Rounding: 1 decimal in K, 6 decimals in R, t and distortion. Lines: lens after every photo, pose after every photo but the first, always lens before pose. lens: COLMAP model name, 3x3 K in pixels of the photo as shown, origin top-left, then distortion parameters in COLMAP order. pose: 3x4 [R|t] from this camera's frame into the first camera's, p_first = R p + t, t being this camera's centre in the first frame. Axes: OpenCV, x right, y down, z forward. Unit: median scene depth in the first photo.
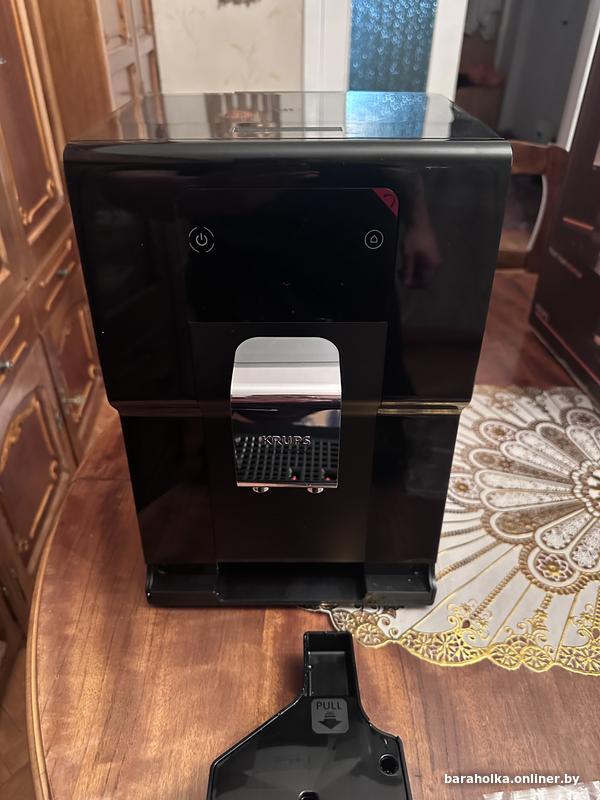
lens RADIAL K [[525.6, 0, 300.0], [0, 525.6, 400.0], [0, 0, 1]] dist [-0.045465, 0.002996]
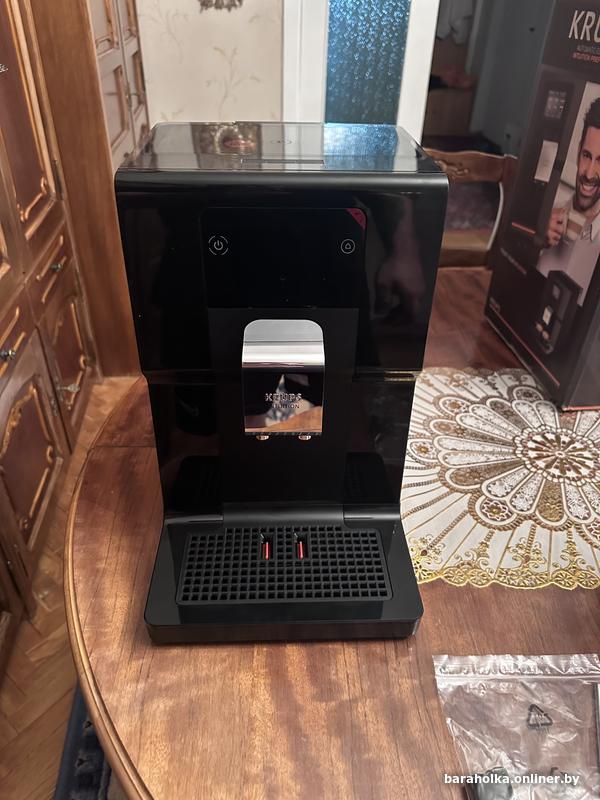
lens RADIAL K [[513.6, 0, 300.0], [0, 513.6, 400.0], [0, 0, 1]] dist [0.002830, -0.042161]
pose [[0.999118, -0.005327, 0.041662, -0.018804], [0.004808, 0.999910, 0.012531, 0.033481], [-0.041725, -0.012320, 0.999053, -0.150925]]
